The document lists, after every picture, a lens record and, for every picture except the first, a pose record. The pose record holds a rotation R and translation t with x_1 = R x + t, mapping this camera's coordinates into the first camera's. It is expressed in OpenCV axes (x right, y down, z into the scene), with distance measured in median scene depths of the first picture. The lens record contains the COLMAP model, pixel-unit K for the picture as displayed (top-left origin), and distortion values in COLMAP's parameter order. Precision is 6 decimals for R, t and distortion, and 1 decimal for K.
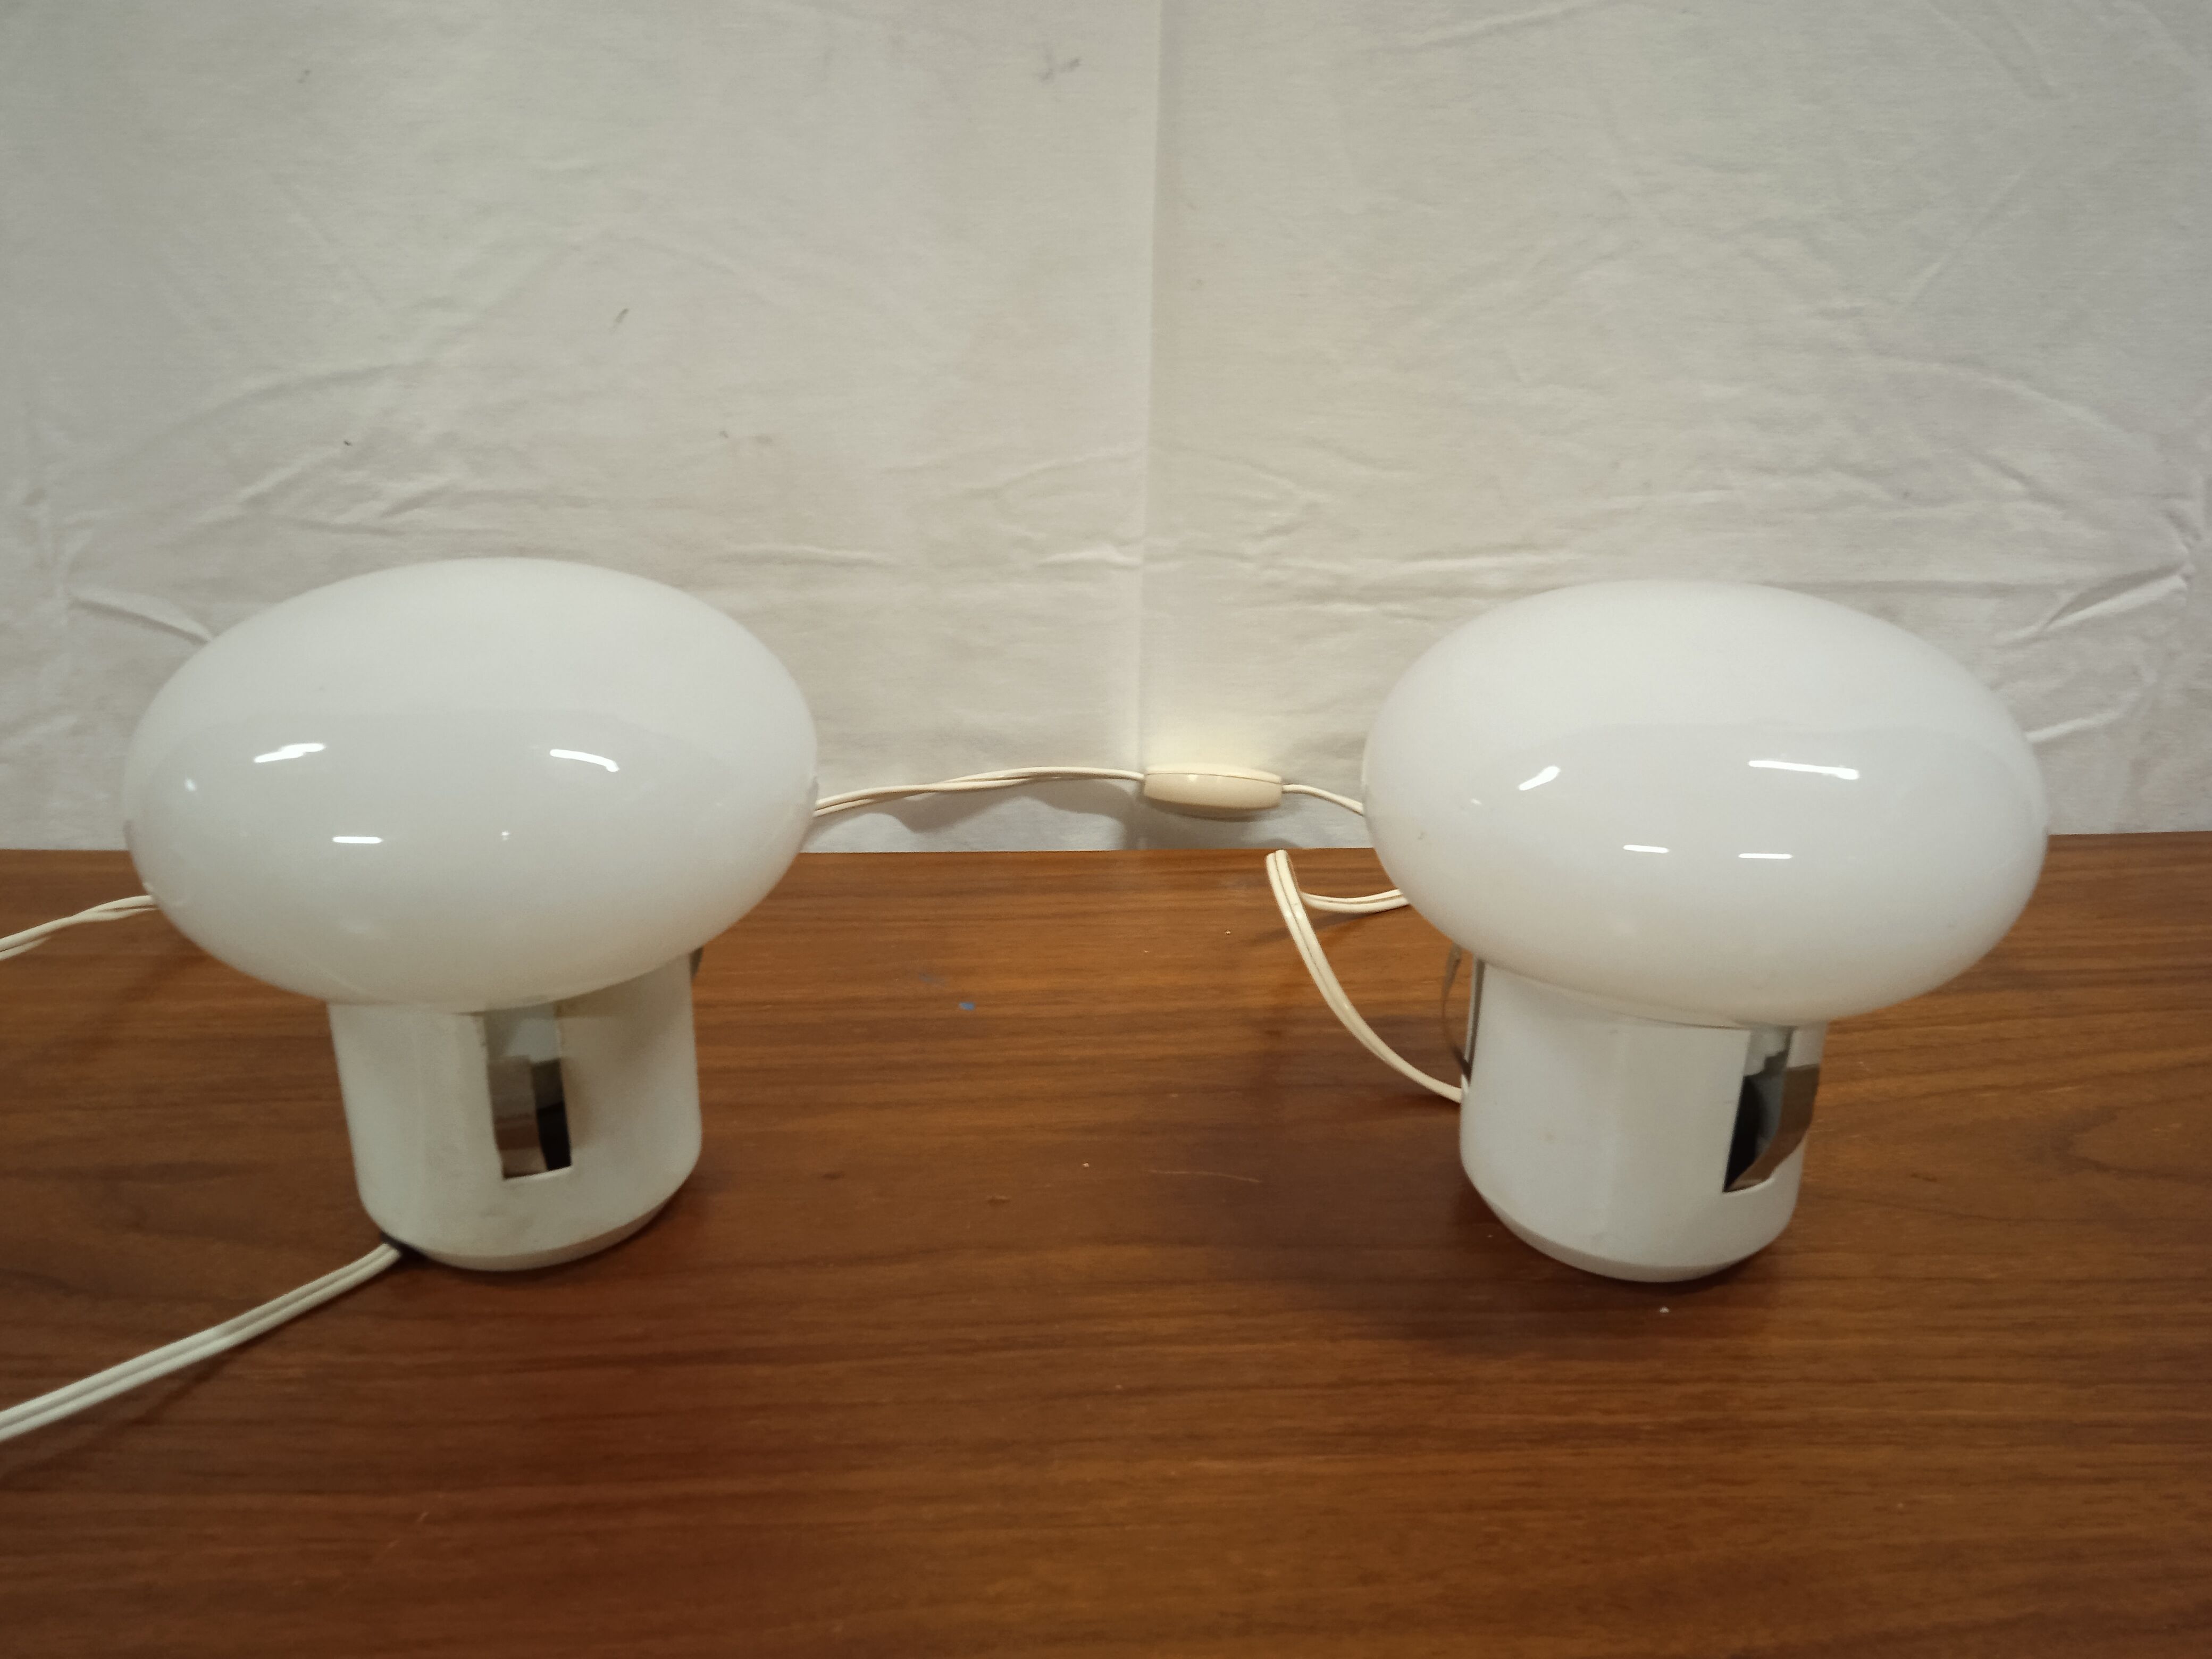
lens RADIAL K [[1822.6, 0, 1109.6], [0, 1822.6, 832.2], [0, 0, 1]] dist [0.012943, -0.009406]
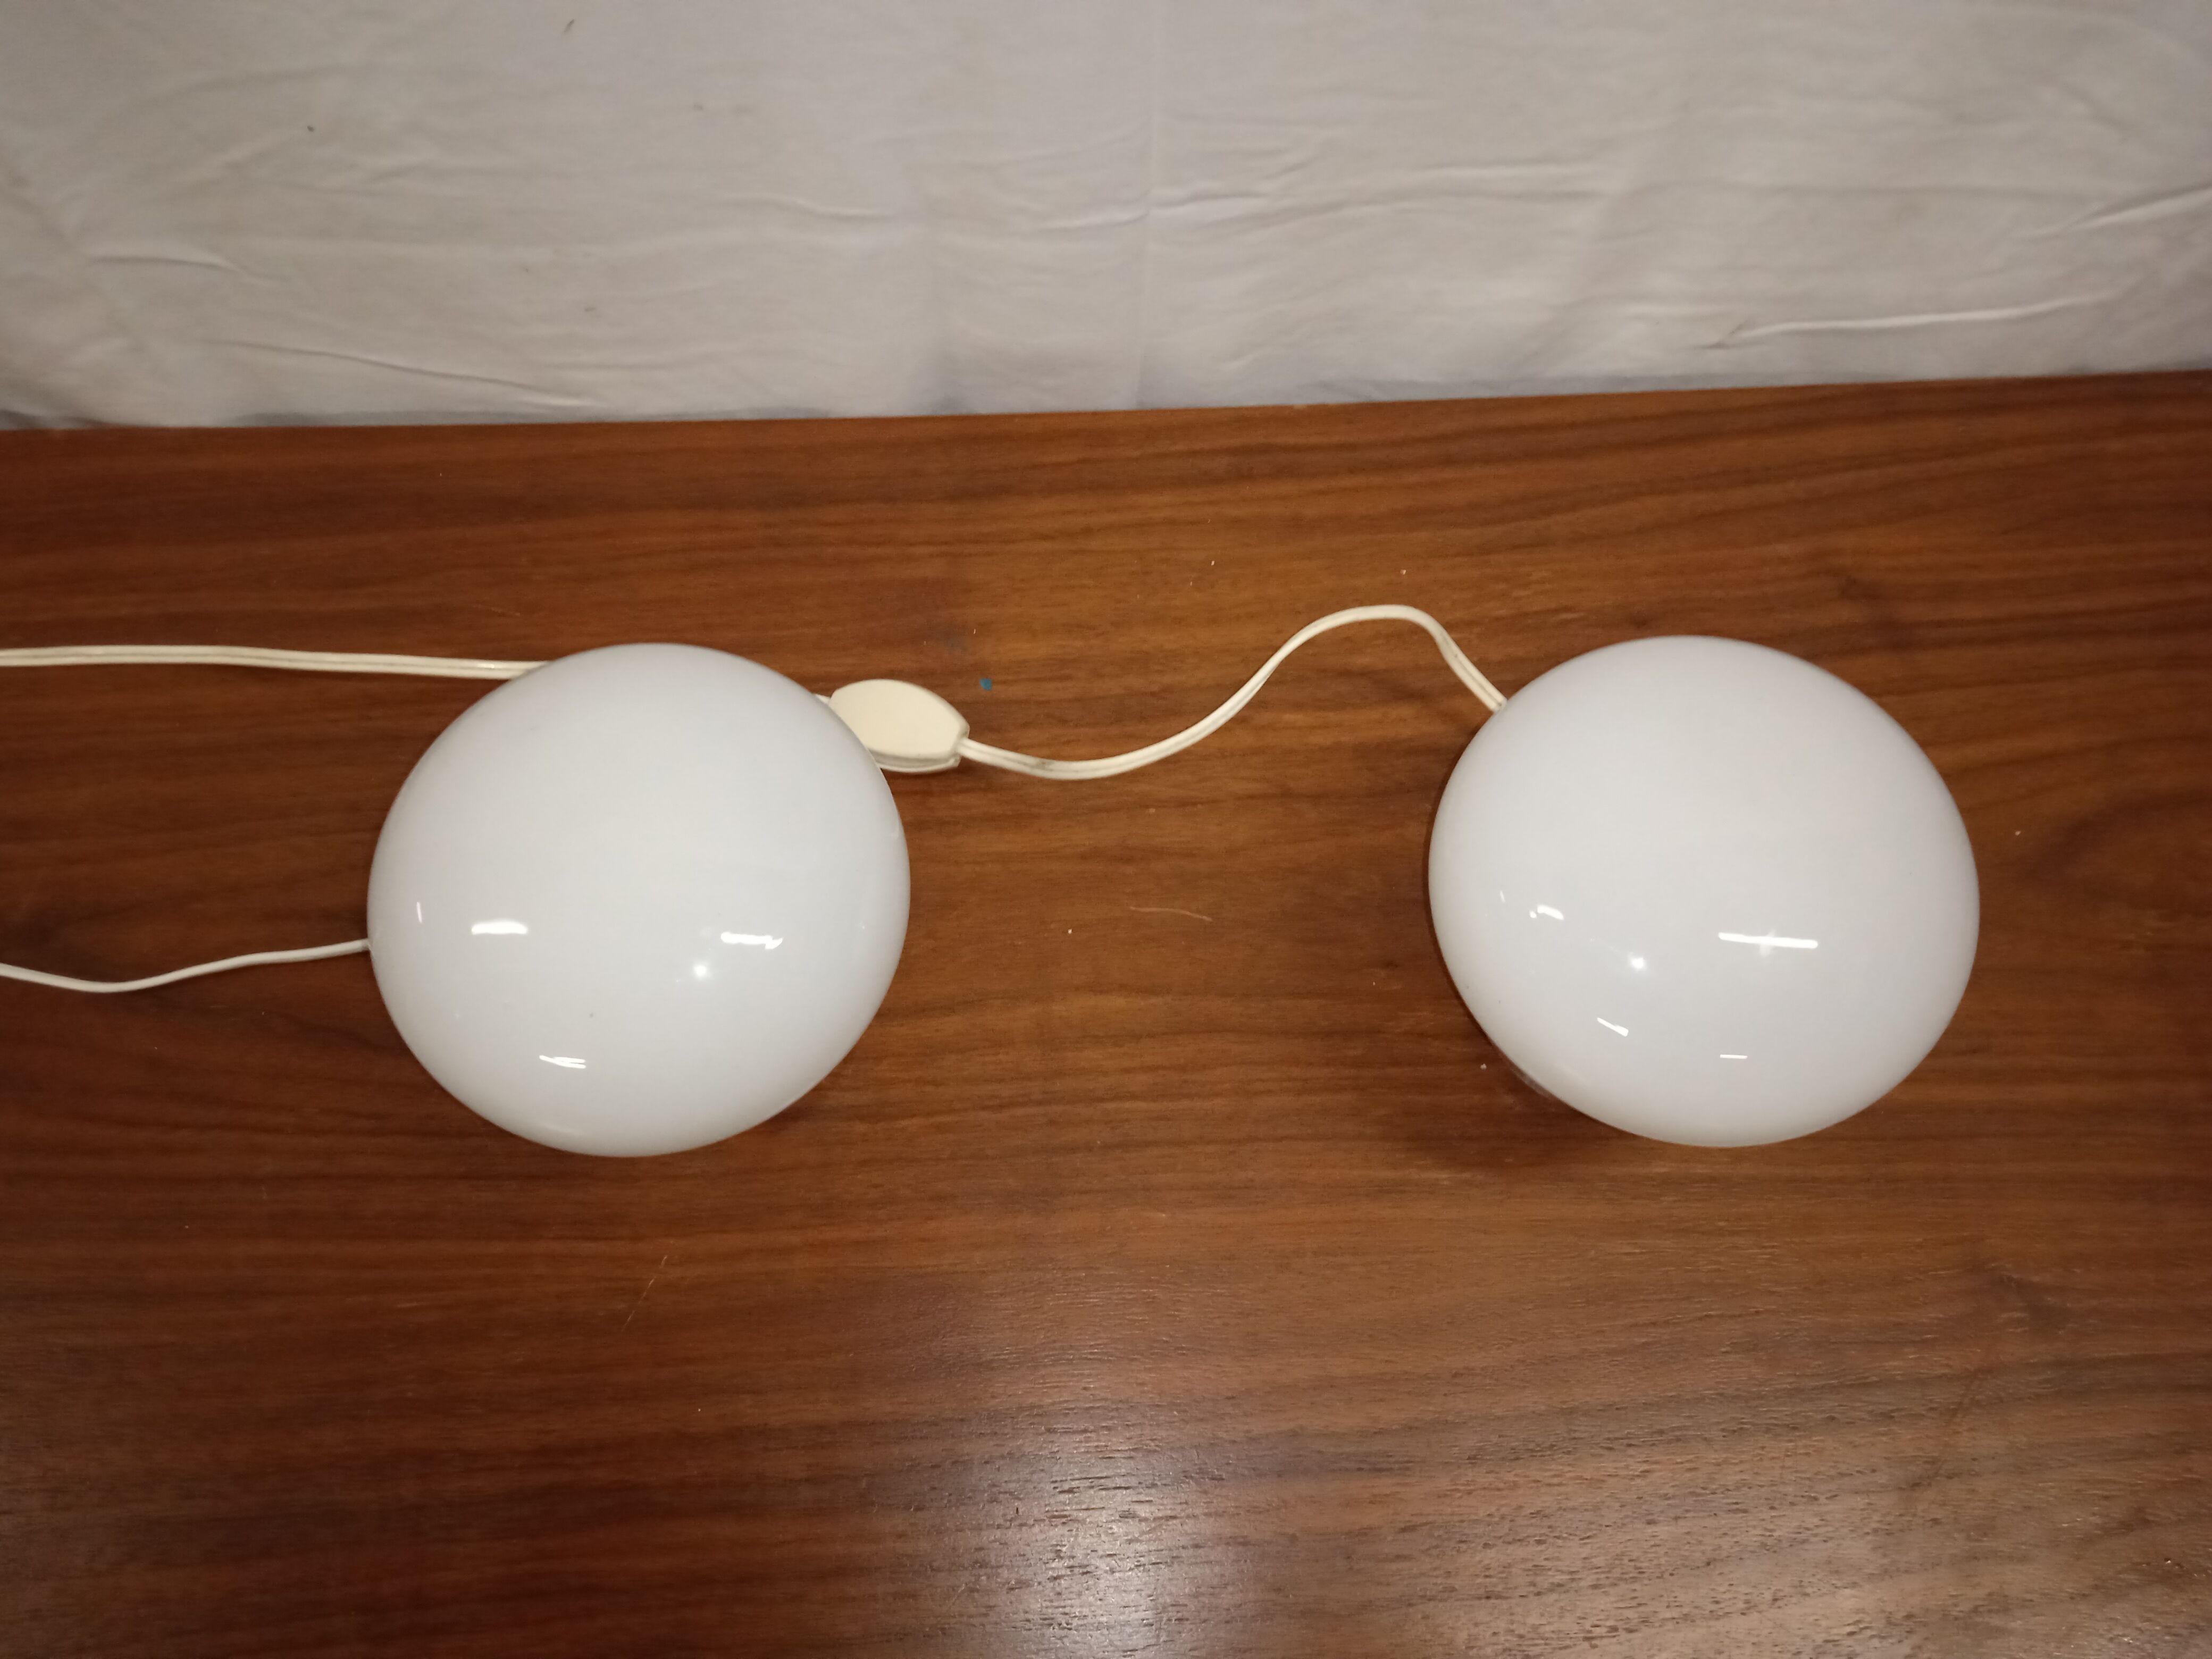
lens RADIAL K [[1822.6, 0, 1104.7], [0, 1822.6, 847.5], [0, 0, 1]] dist [0.012943, -0.009406]
pose [[0.999723, 0.016156, -0.017120, 0.028851], [0.000145, 0.723052, 0.690794, -0.836158], [0.023539, -0.690605, 0.722849, 0.078781]]
